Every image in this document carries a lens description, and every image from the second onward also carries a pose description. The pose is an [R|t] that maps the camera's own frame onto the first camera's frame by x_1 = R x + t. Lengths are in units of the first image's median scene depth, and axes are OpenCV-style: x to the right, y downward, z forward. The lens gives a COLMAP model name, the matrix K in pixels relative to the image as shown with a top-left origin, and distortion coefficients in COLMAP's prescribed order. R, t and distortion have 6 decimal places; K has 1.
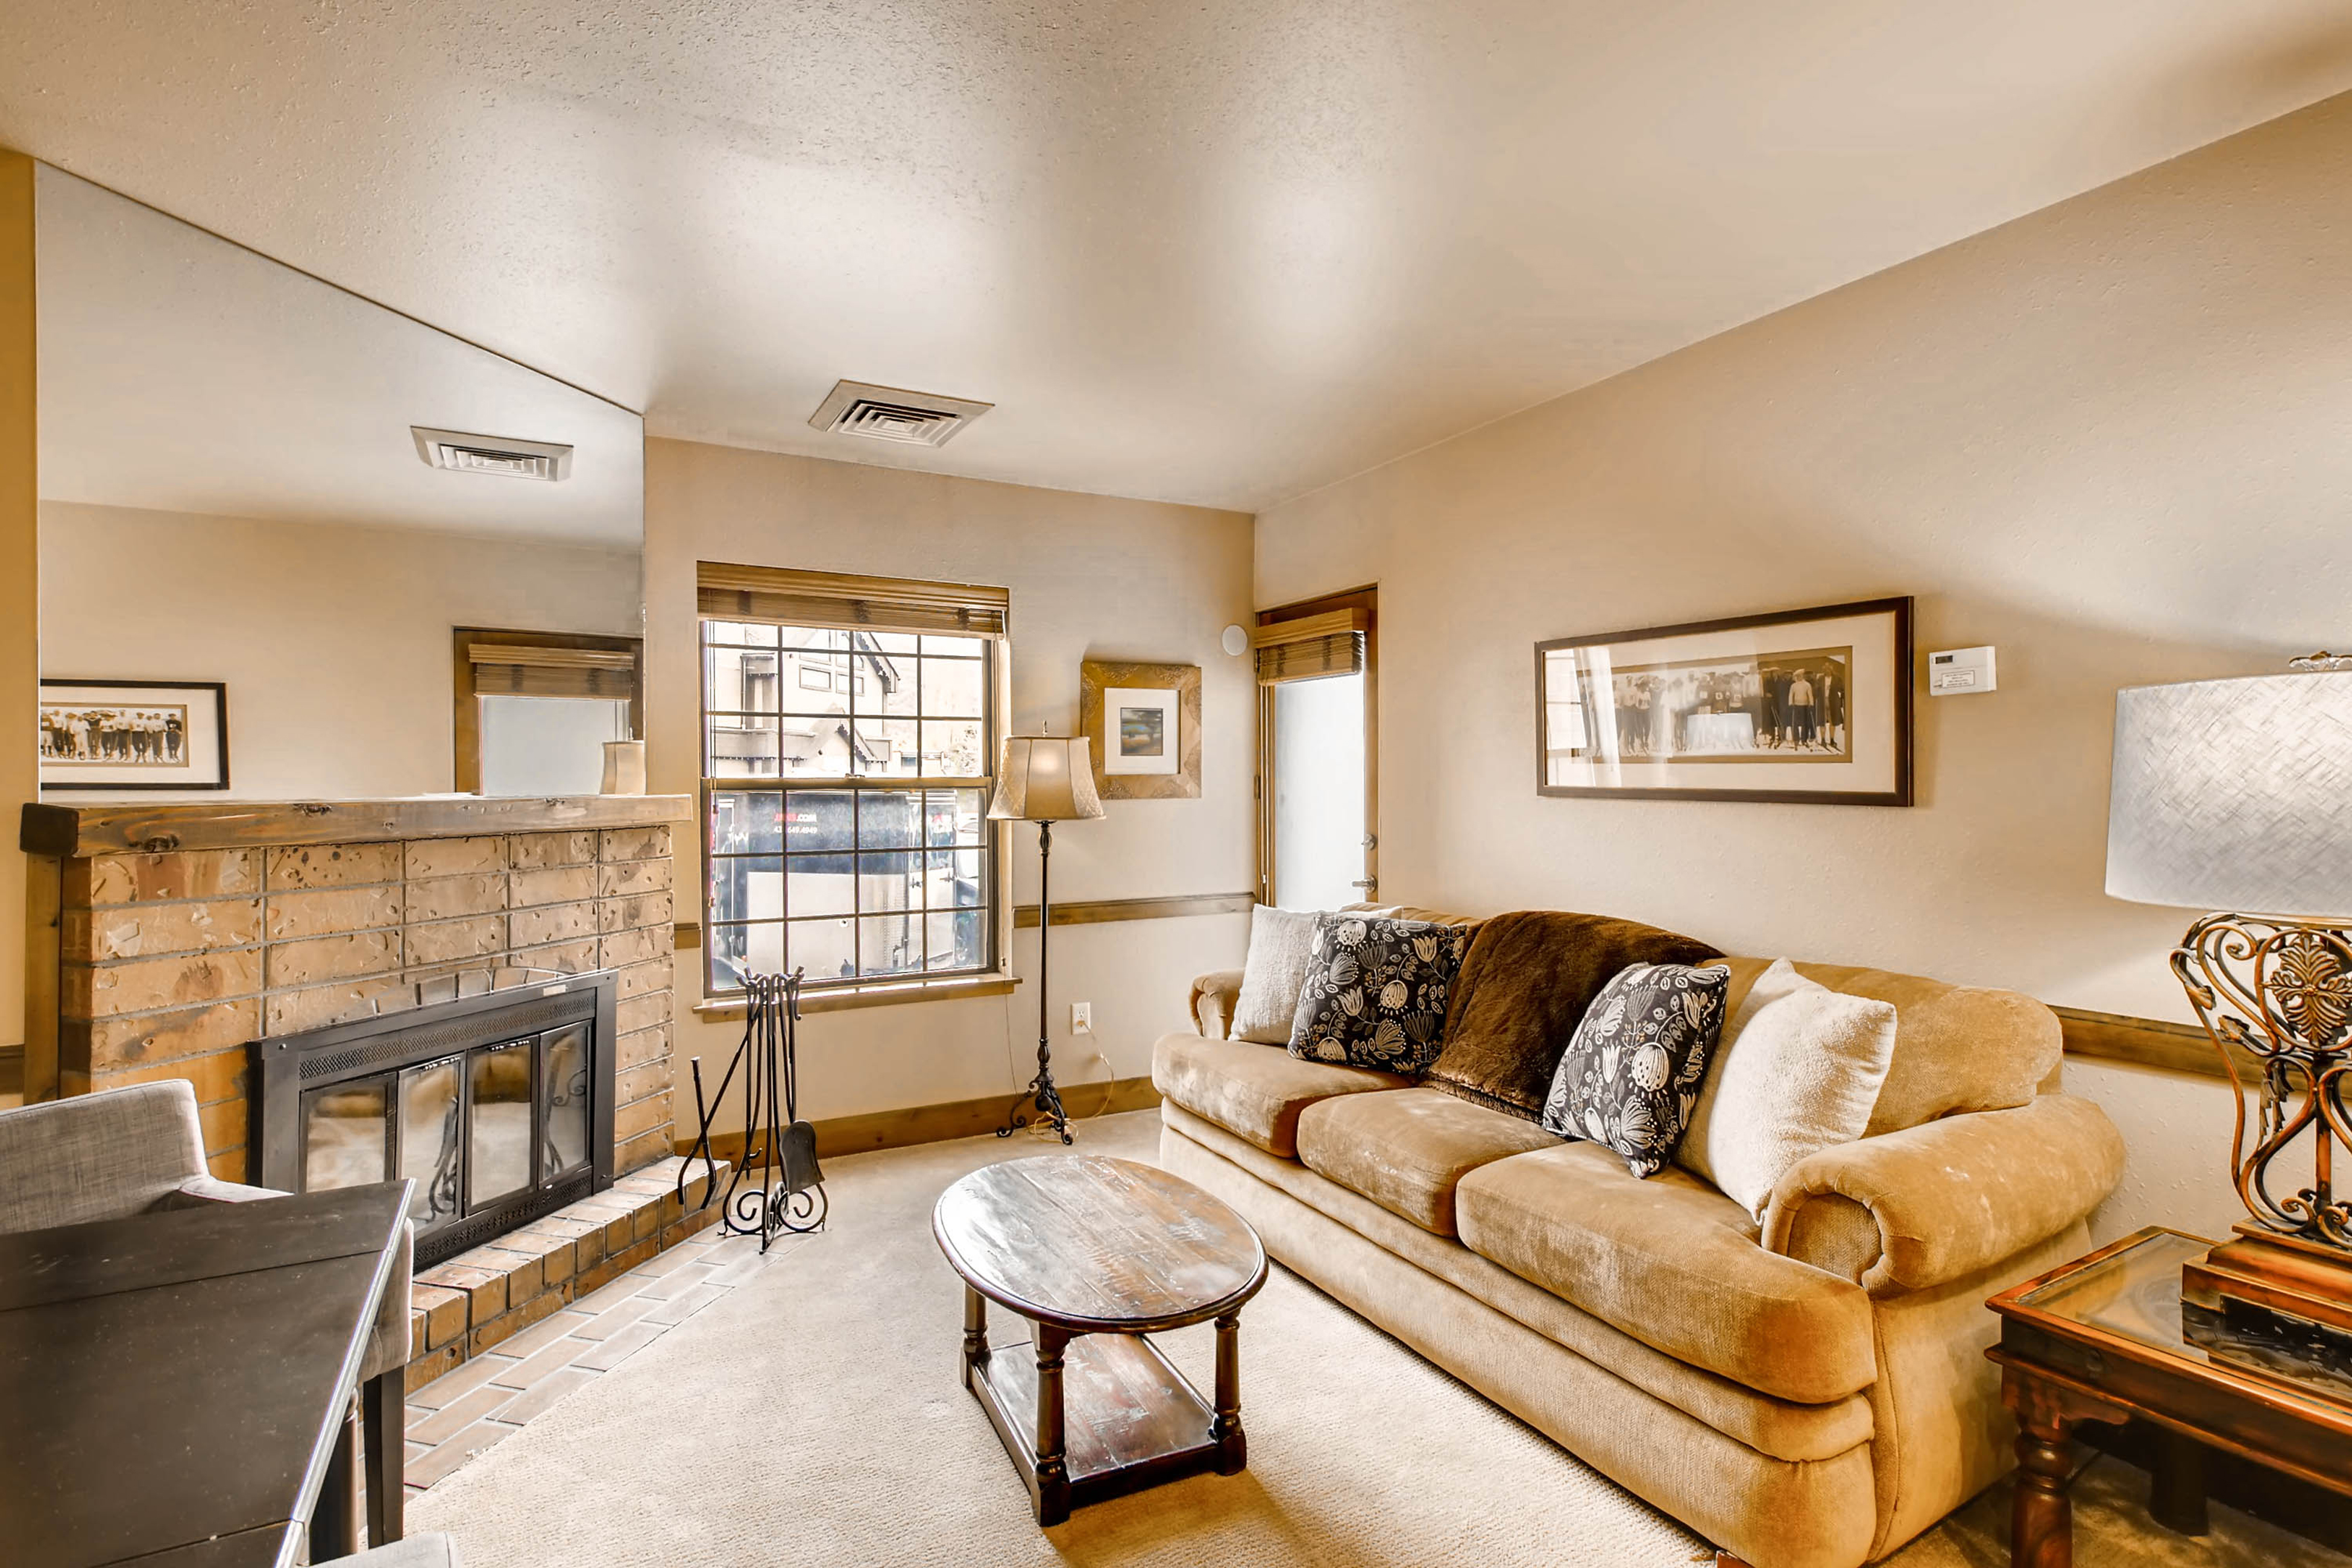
lens RADIAL K [[1167.0, 0, 1174.9], [0, 1167.0, 782.4], [0, 0, 1]] dist [0.029954, -0.002144]
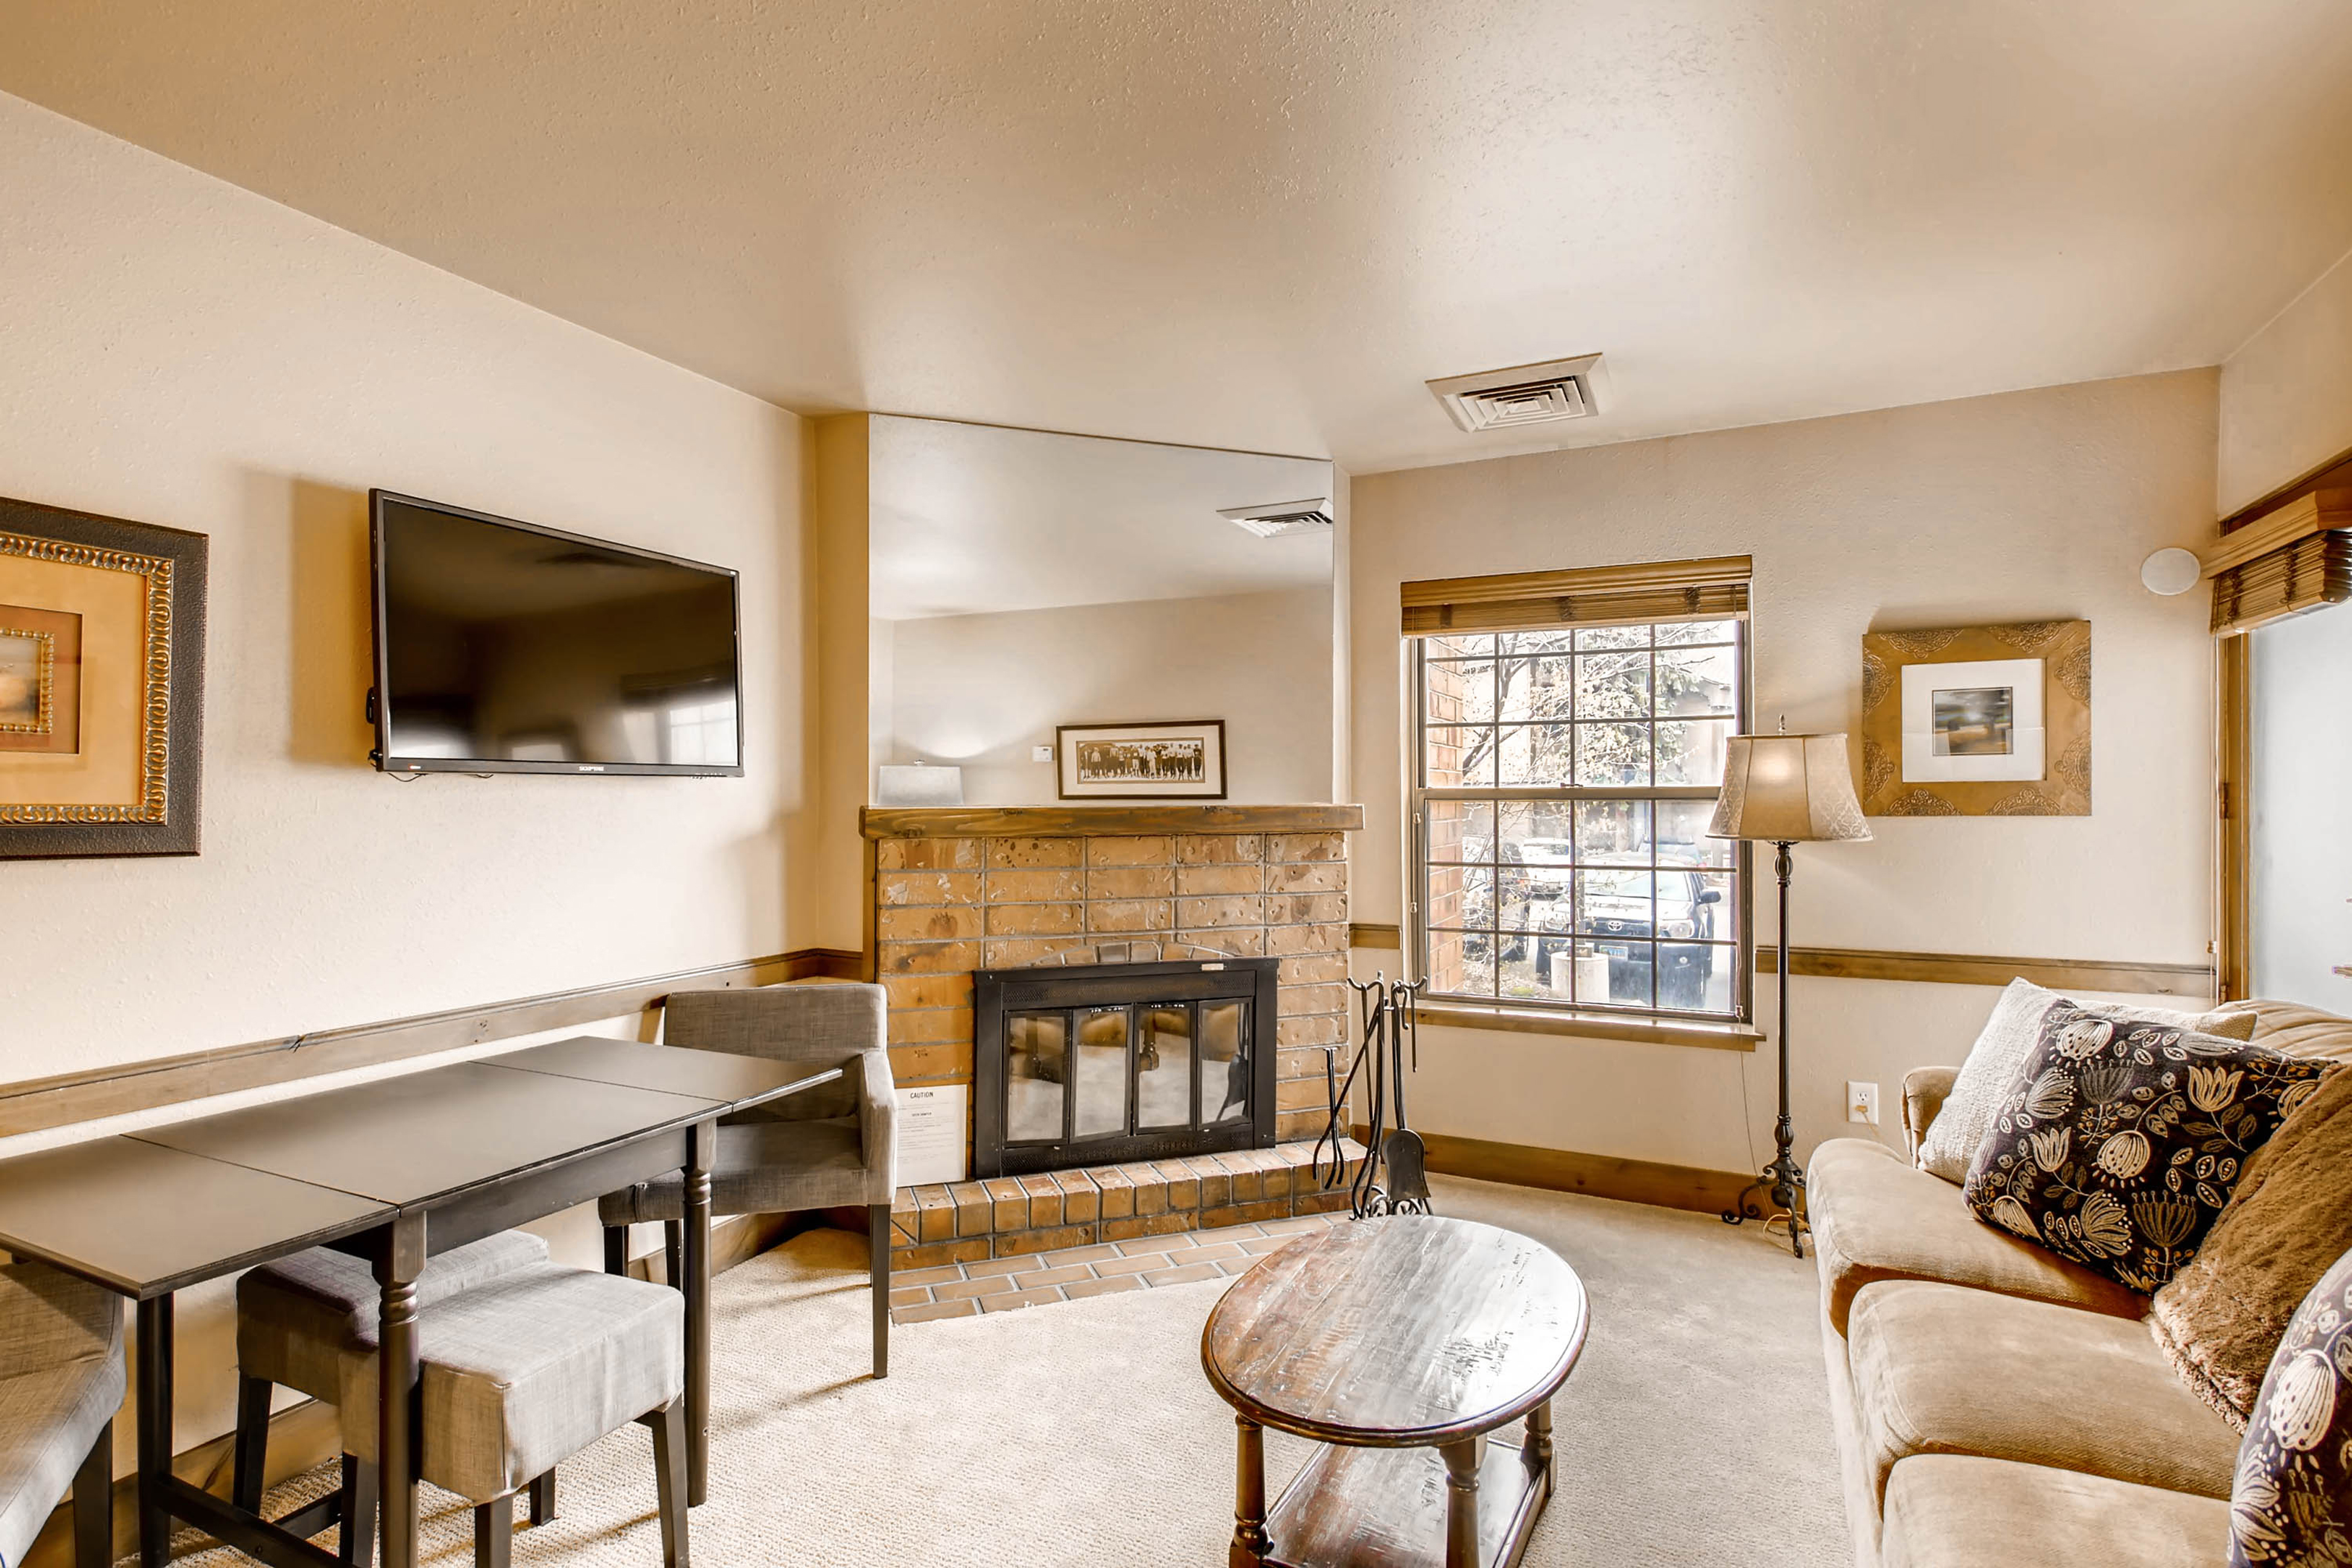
lens RADIAL K [[1167.0, 0, 1181.4], [0, 1167.0, 795.9], [0, 0, 1]] dist [0.029954, -0.002144]
pose [[0.589406, 0.001641, -0.807835, 0.381848], [0.000048, 0.999998, 0.002067, 0.000607], [0.807837, -0.001257, 0.589405, 0.258683]]
